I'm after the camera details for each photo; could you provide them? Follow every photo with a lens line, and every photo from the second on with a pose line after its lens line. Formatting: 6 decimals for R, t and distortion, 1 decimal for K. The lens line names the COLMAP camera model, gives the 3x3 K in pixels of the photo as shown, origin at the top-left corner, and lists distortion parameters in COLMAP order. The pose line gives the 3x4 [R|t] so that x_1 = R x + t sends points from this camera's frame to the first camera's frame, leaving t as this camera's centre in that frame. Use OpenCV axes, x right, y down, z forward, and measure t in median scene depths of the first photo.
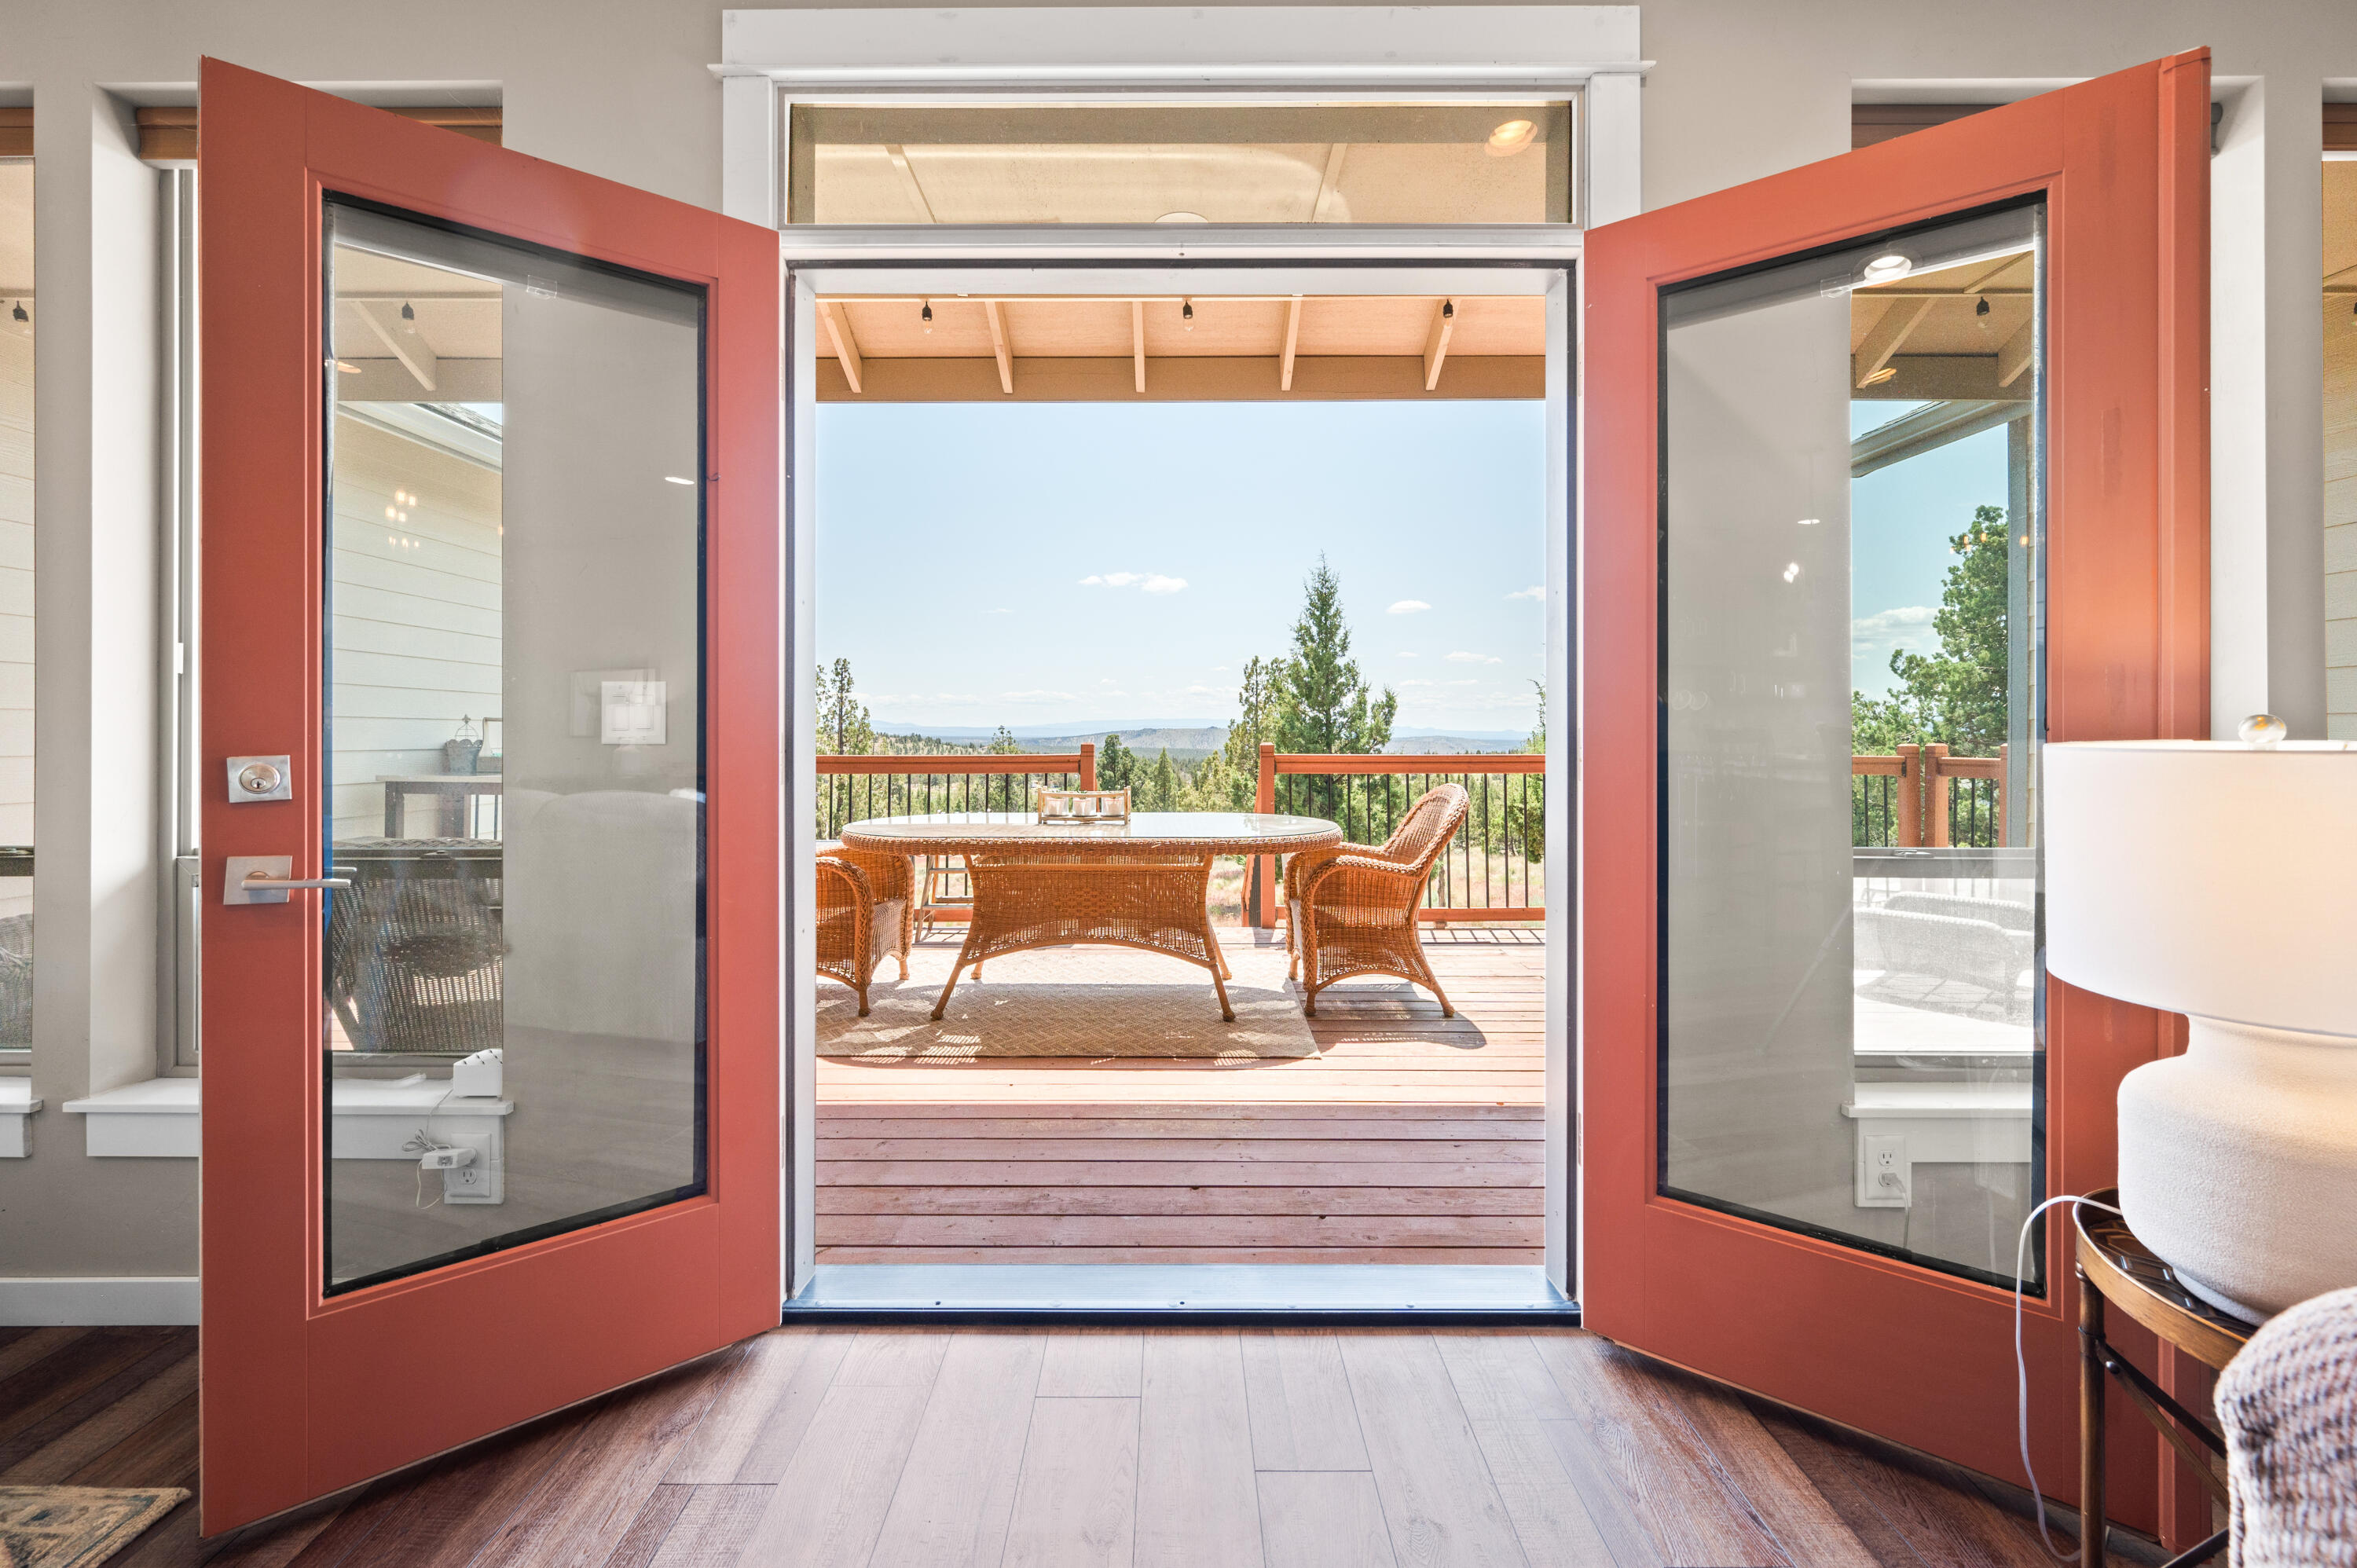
lens RADIAL K [[942.8, 0, 1148.6], [0, 942.8, 723.3], [0, 0, 1]] dist [-0.000065, 0.001727]
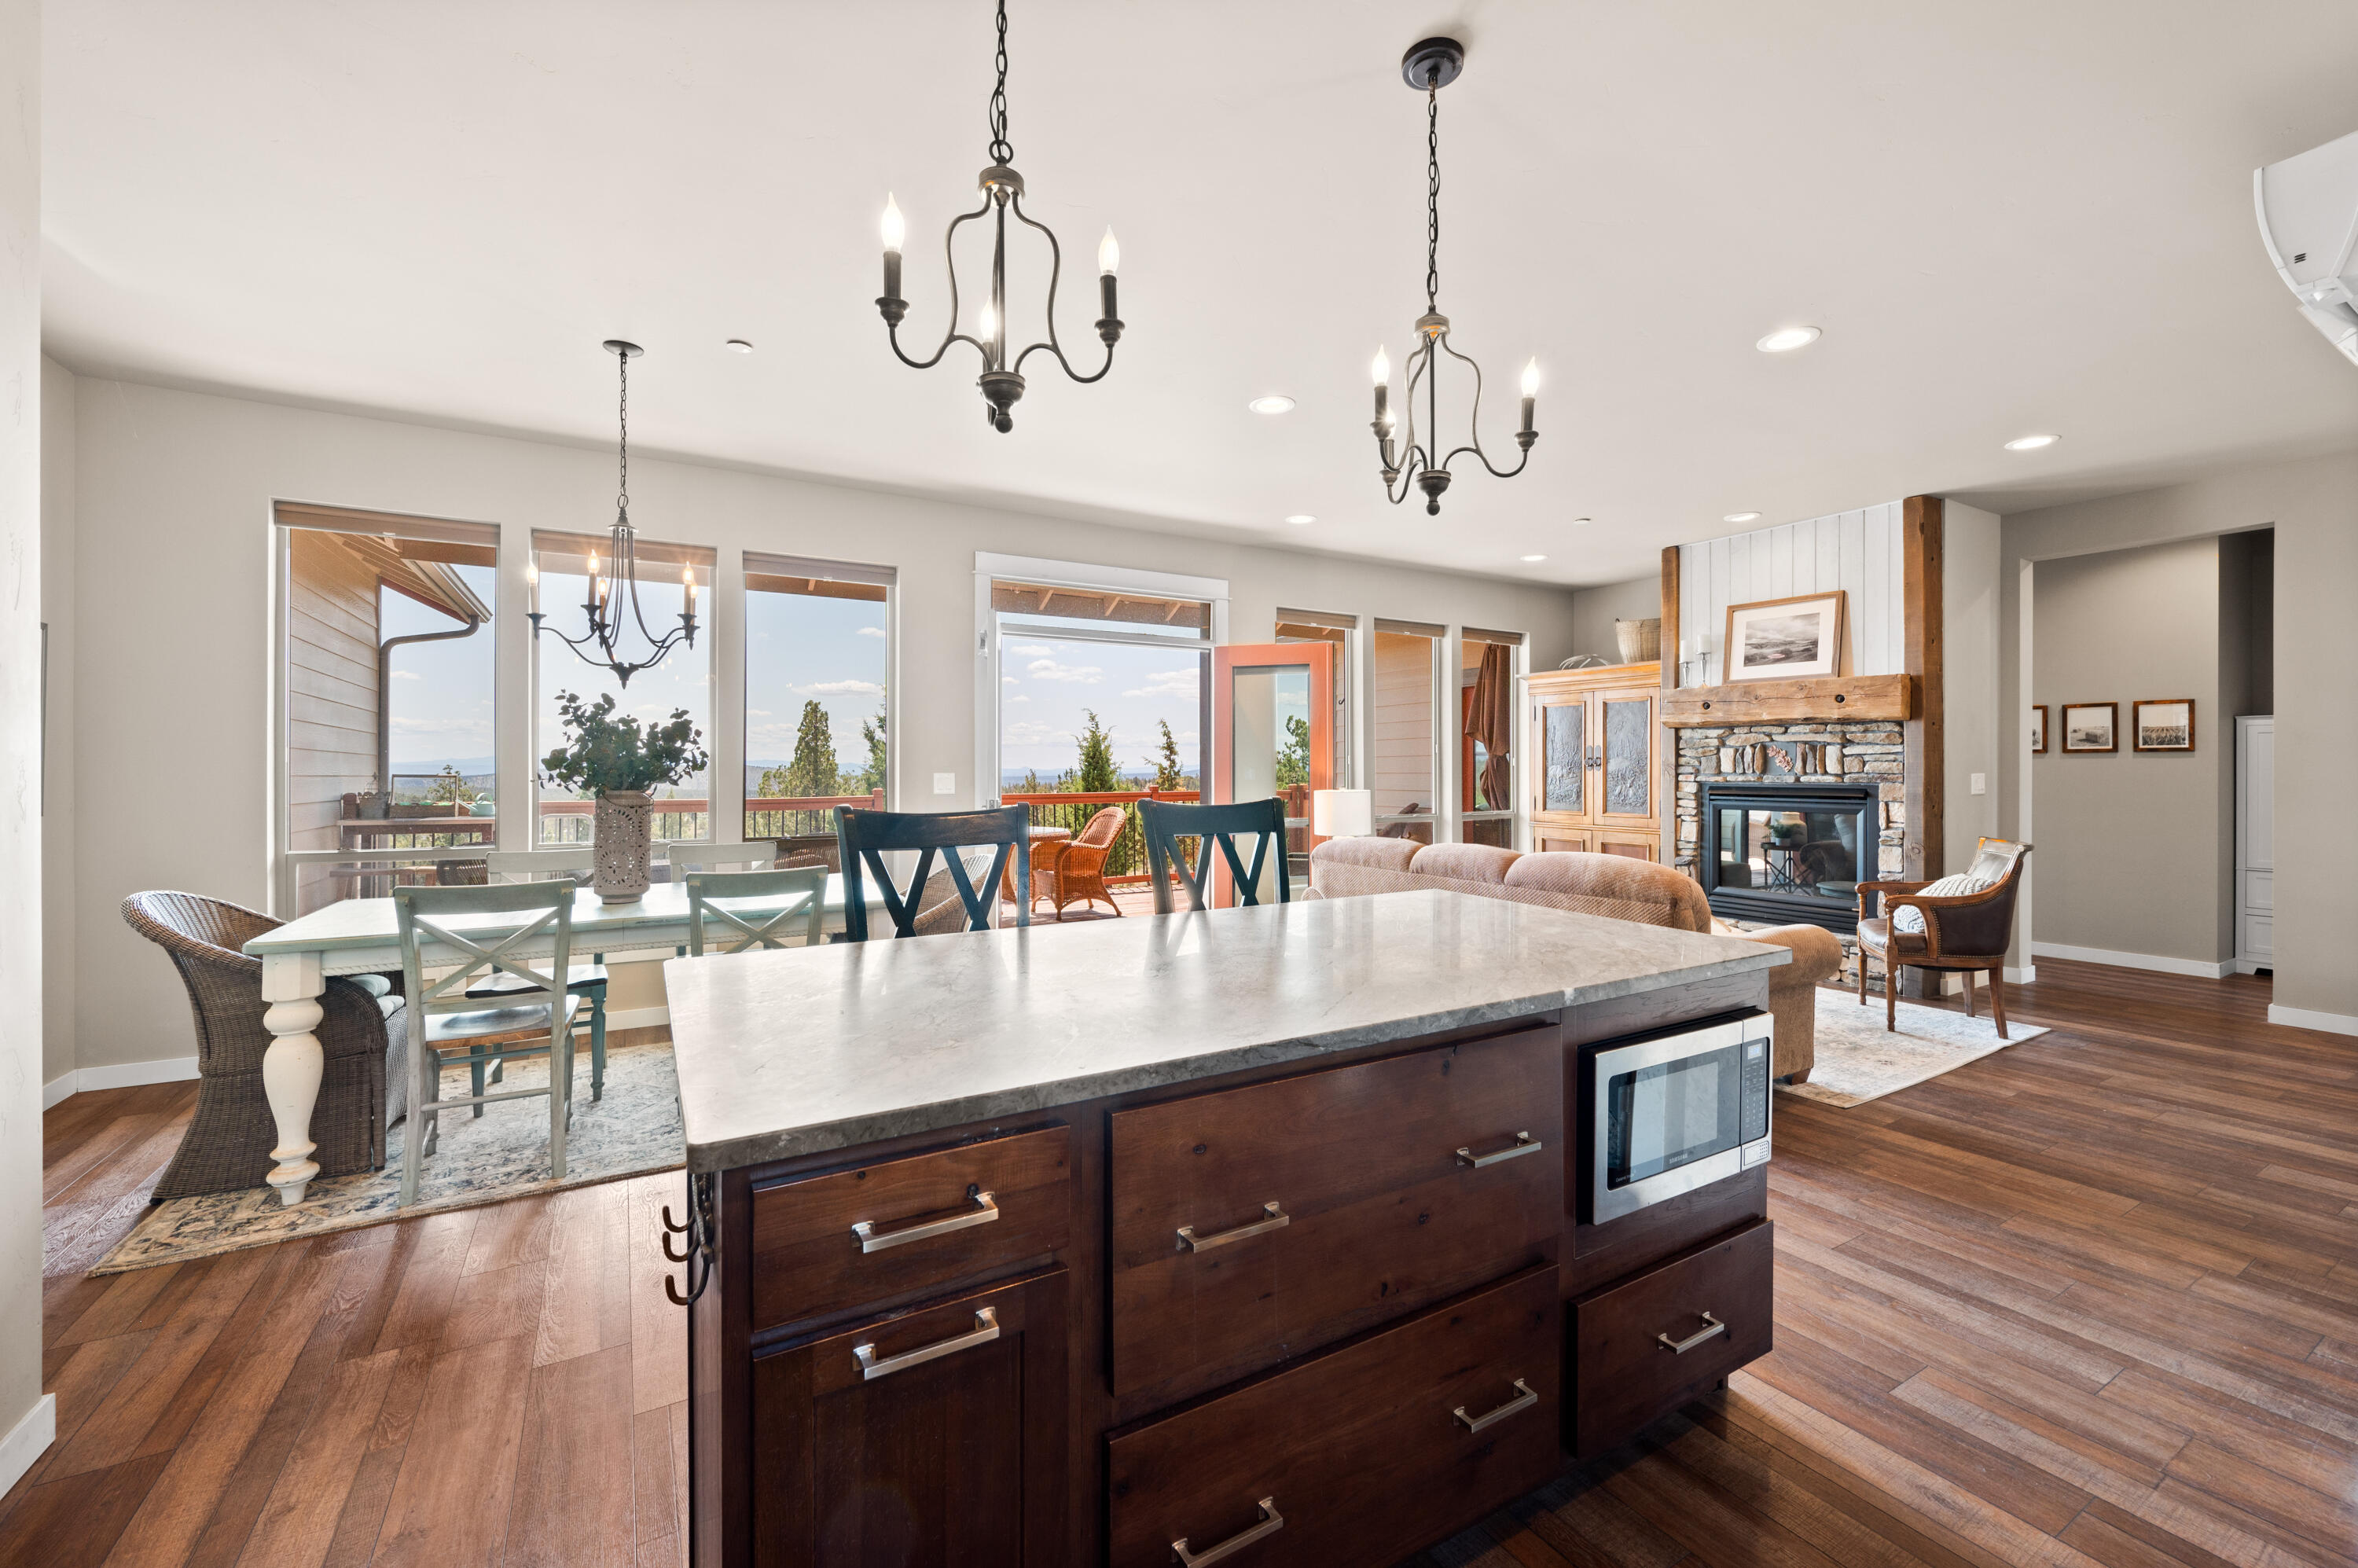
lens RADIAL K [[943.2, 0, 1187.8], [0, 943.2, 769.3], [0, 0, 1]] dist [-0.000065, 0.001727]
pose [[0.847052, -0.002996, 0.531501, -0.167412], [-0.002375, 0.999953, 0.009421, -0.009778], [-0.531504, -0.009242, 0.847005, -0.218015]]
